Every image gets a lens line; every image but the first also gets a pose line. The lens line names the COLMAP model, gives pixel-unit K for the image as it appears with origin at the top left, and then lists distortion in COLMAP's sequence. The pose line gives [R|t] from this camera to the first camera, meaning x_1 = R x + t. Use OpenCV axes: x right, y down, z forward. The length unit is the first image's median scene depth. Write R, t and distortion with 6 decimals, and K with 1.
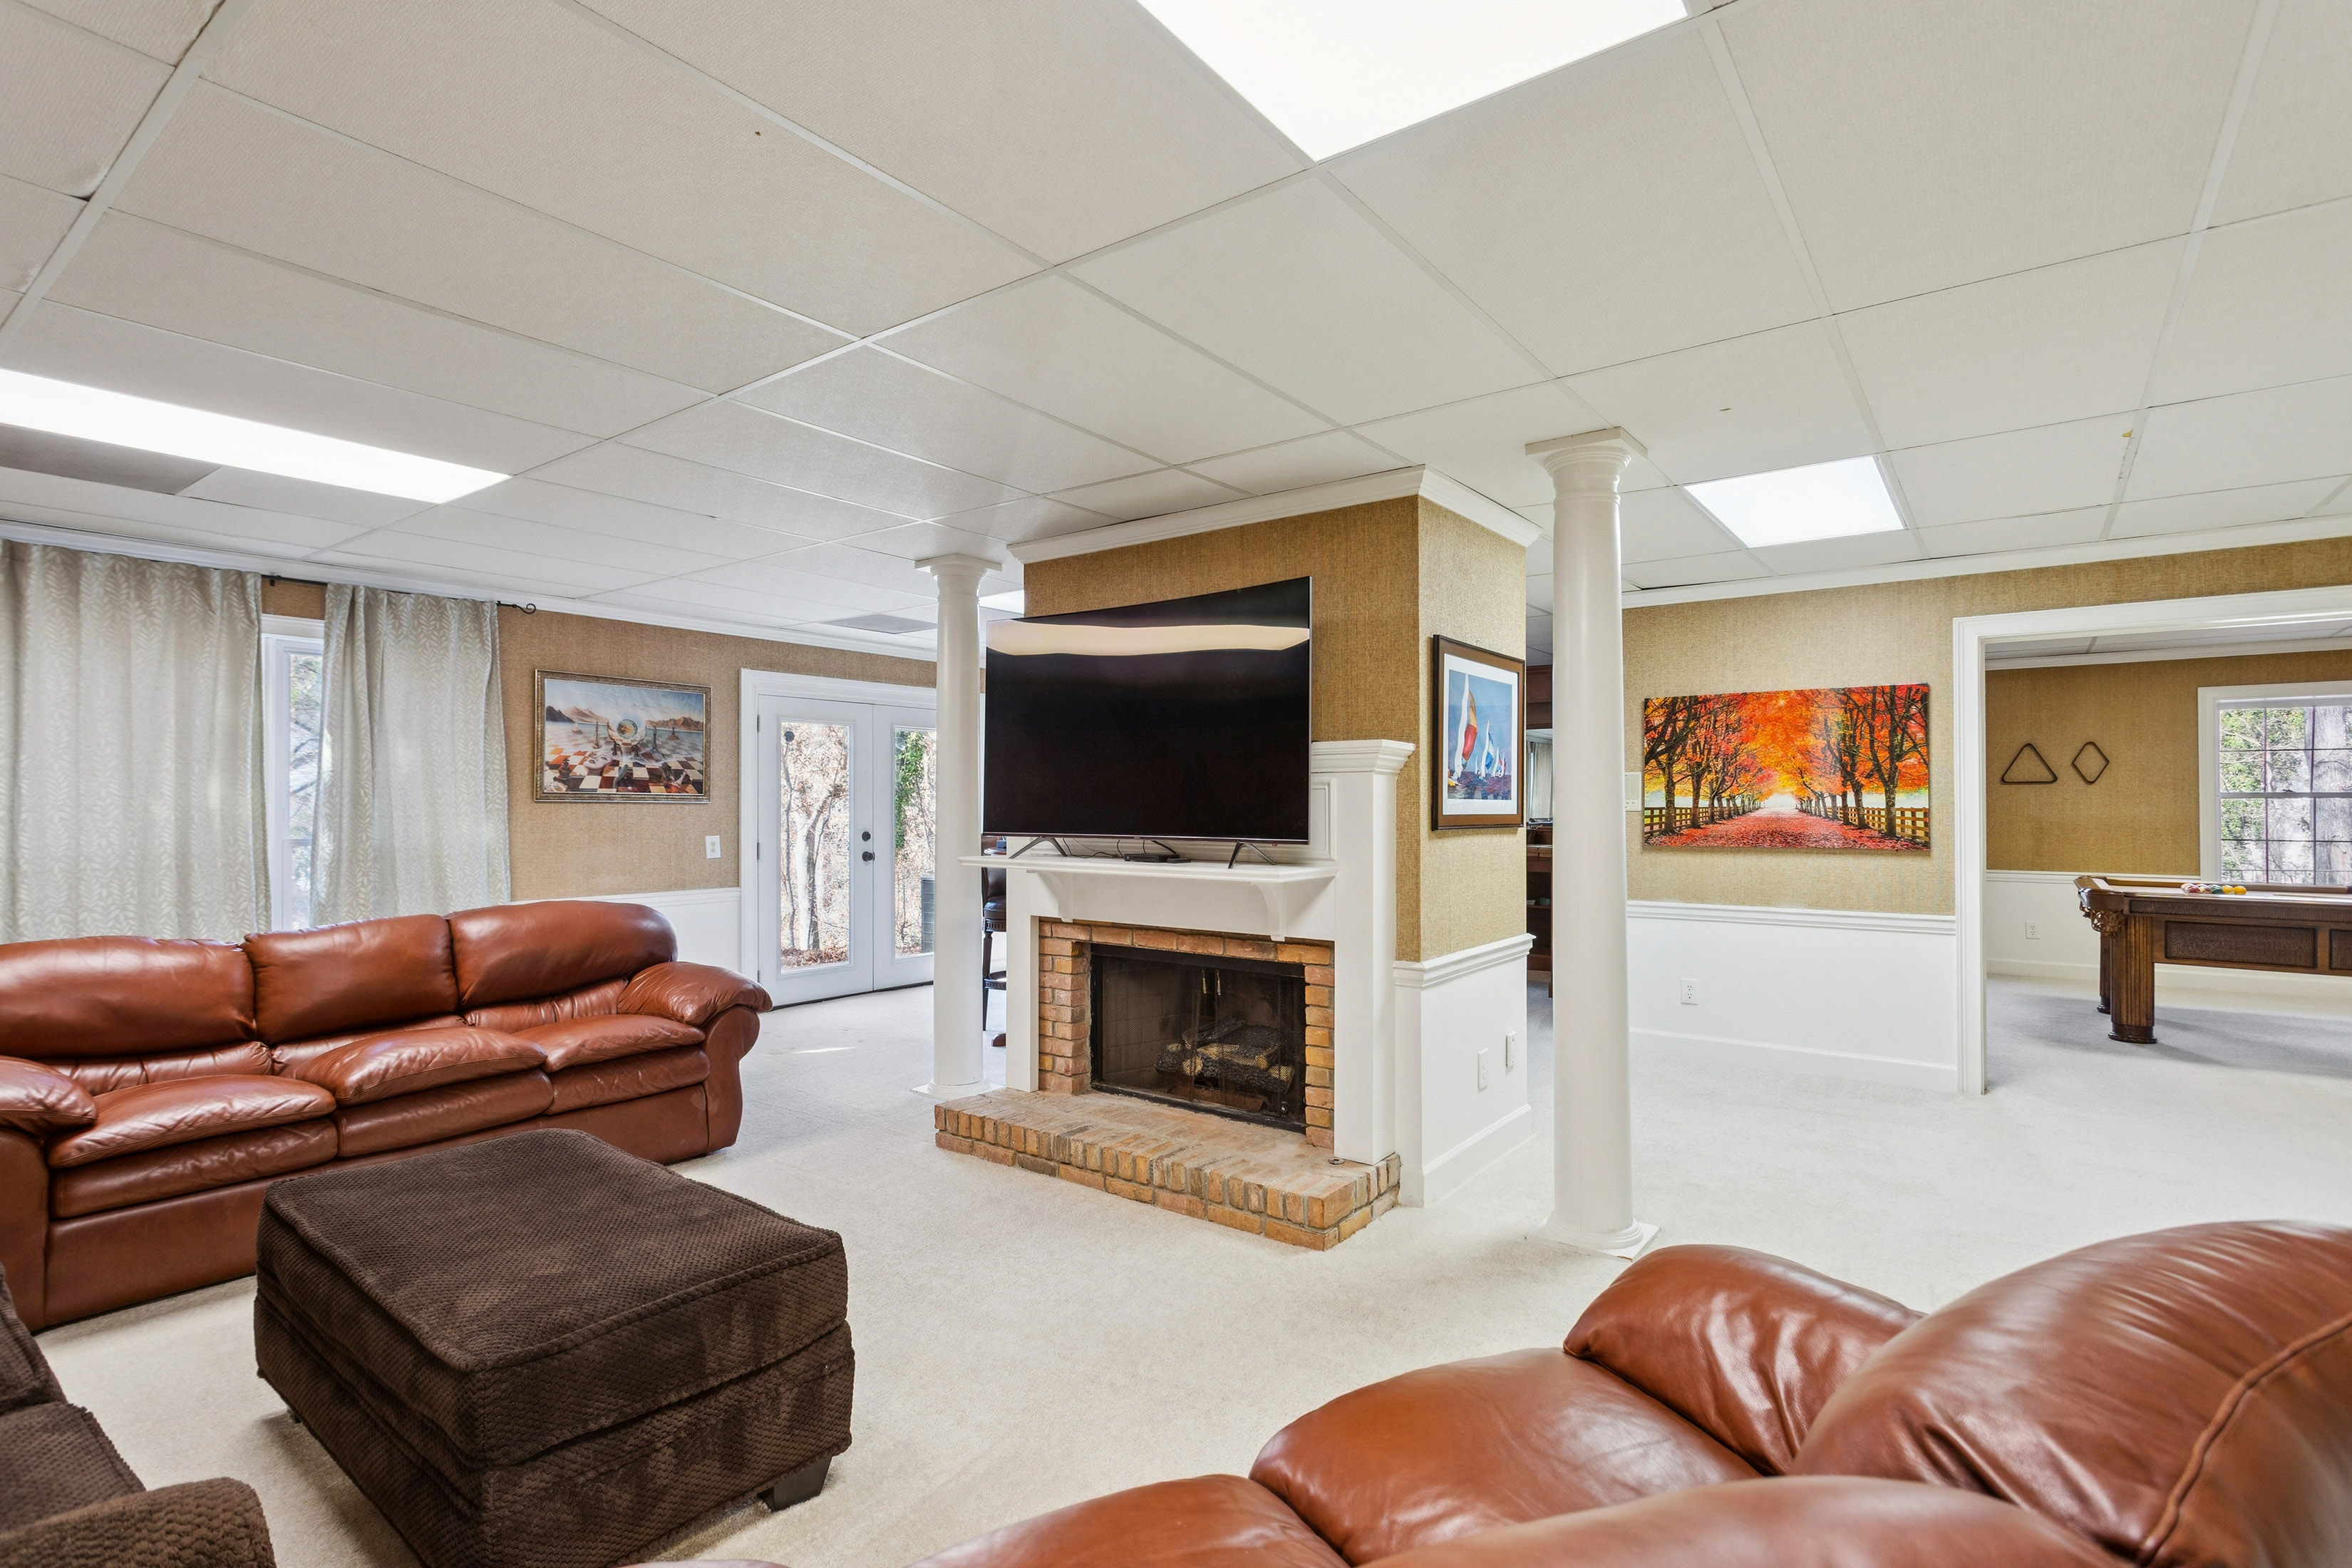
lens RADIAL K [[1135.1, 0, 1166.6], [0, 1135.1, 793.5], [0, 0, 1]] dist [0.001843, -0.000317]
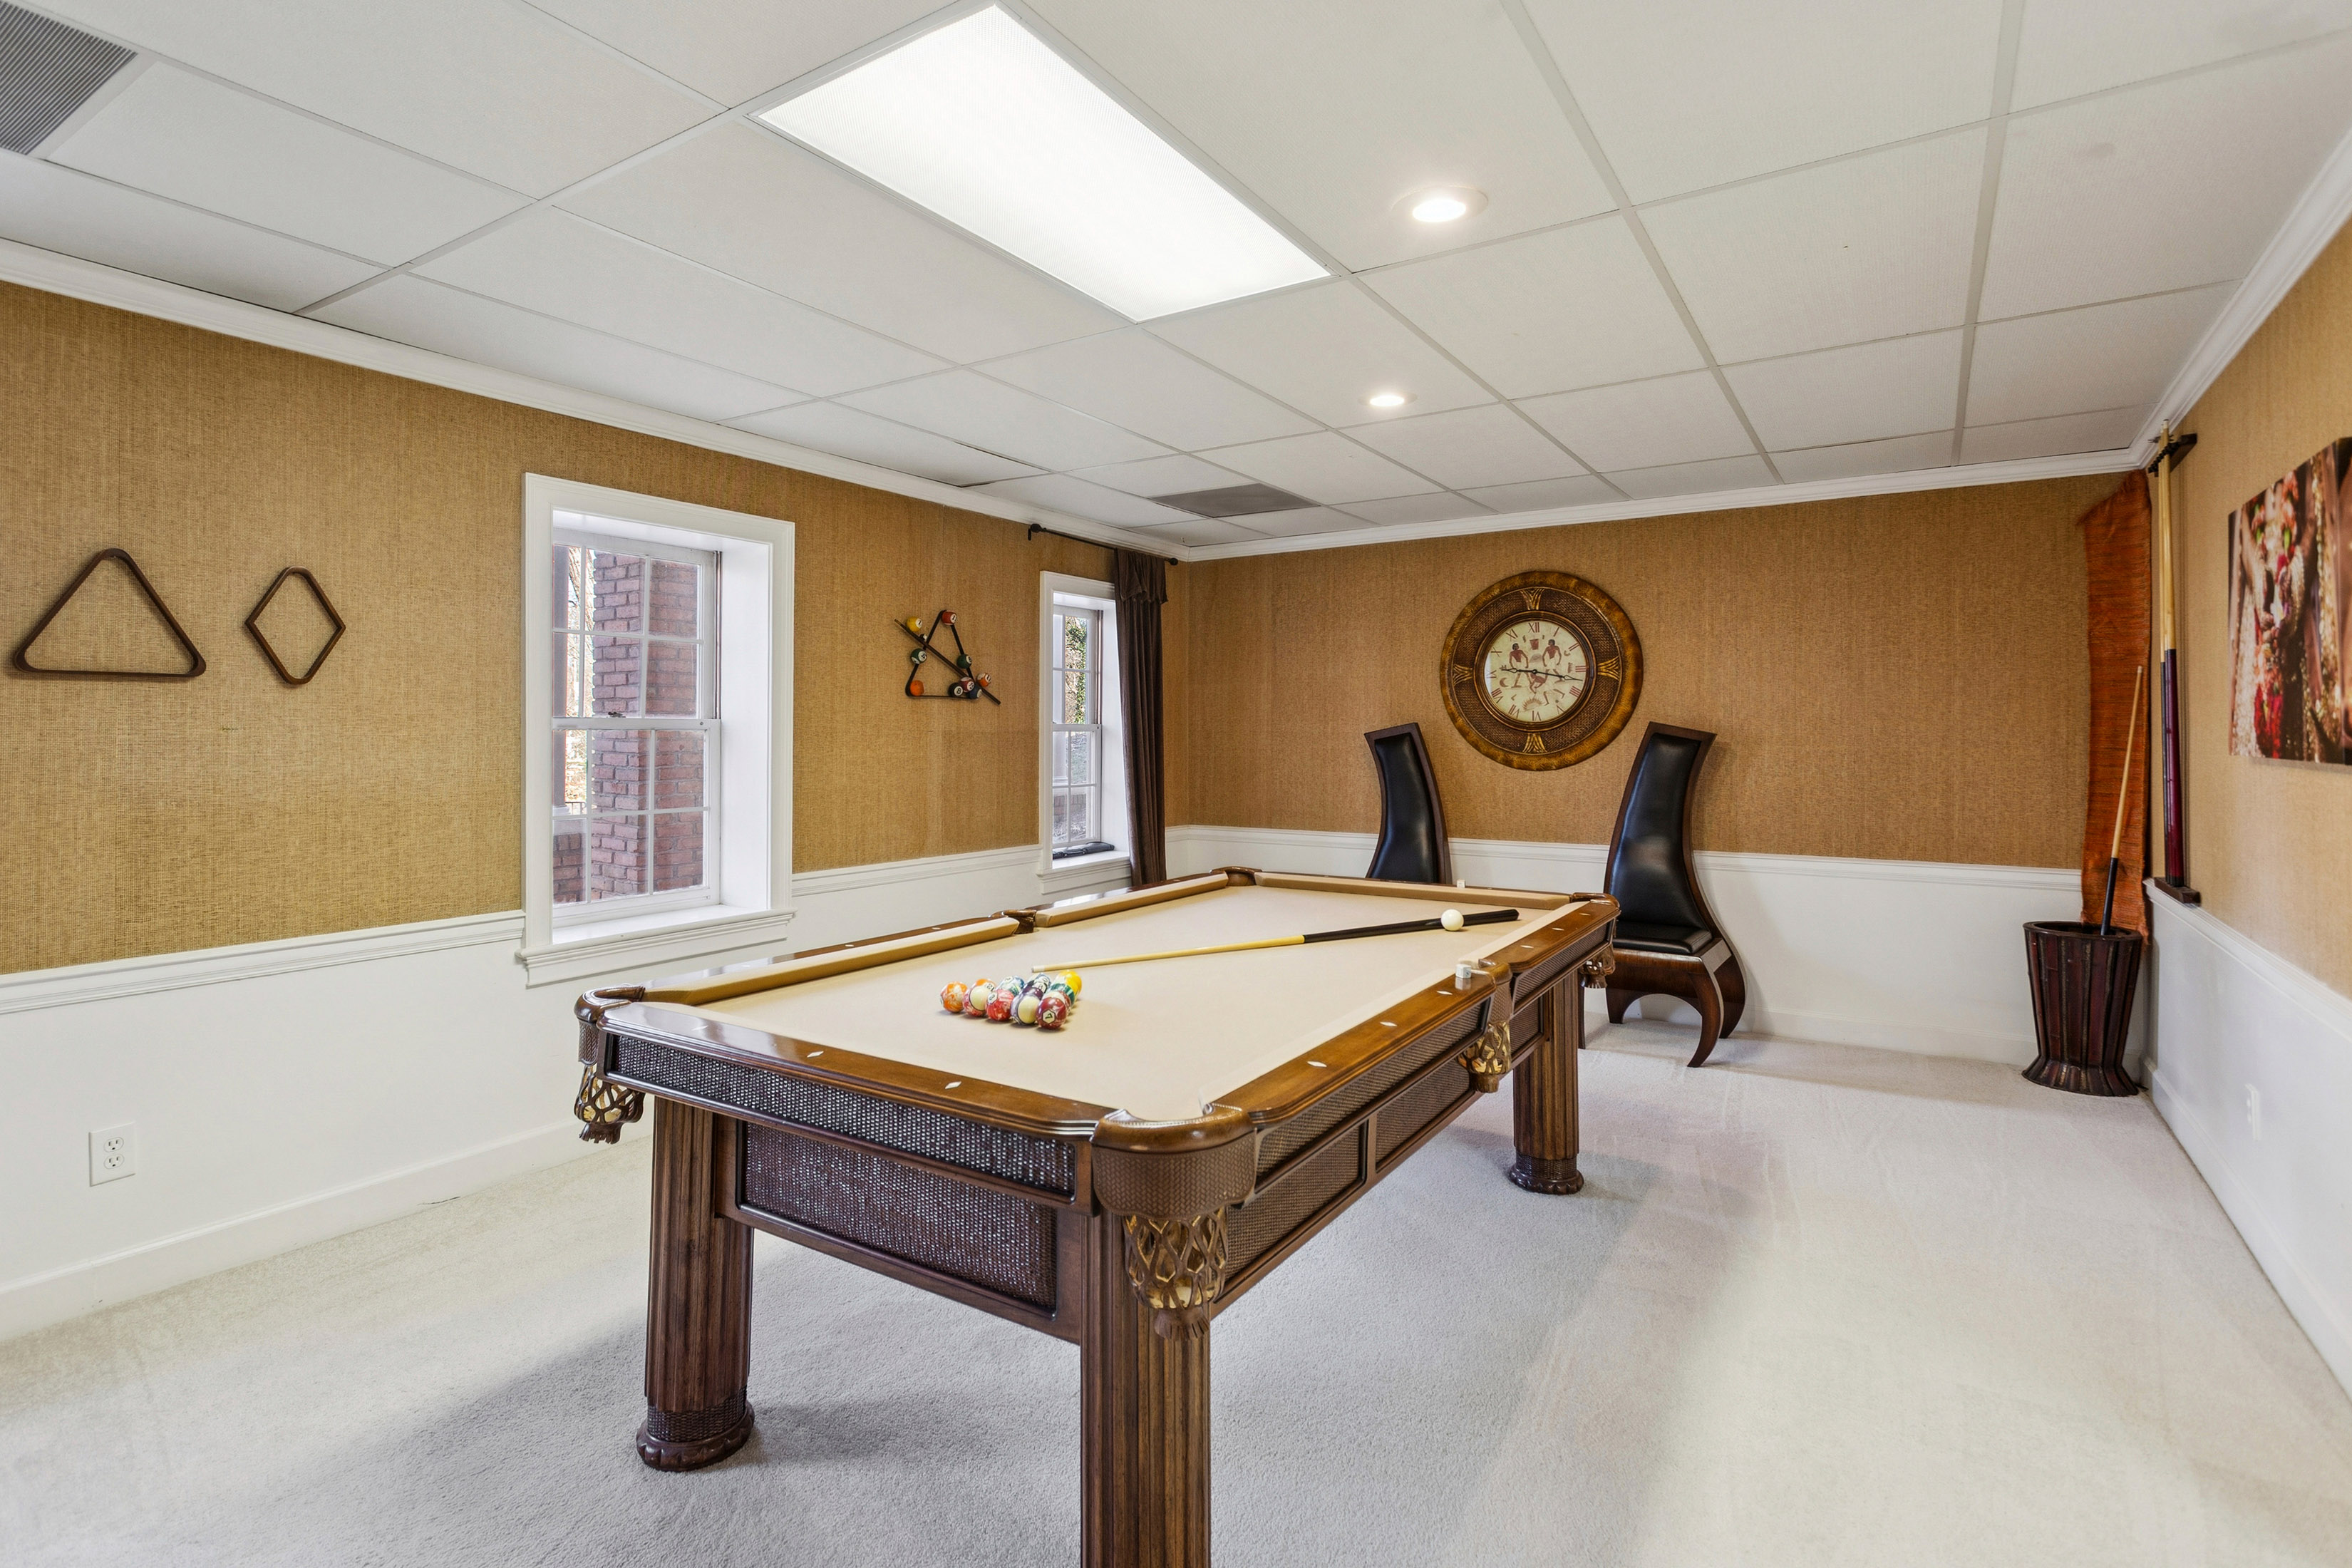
lens RADIAL K [[1135.1, 0, 1172.8], [0, 1135.1, 720.6], [0, 0, 1]] dist [0.001843, -0.000317]
pose [[-0.075983, 0.015628, 0.996987, 0.493283], [-0.002963, 0.999869, -0.015899, 0.007898], [-0.997105, -0.004162, -0.075927, 0.845471]]
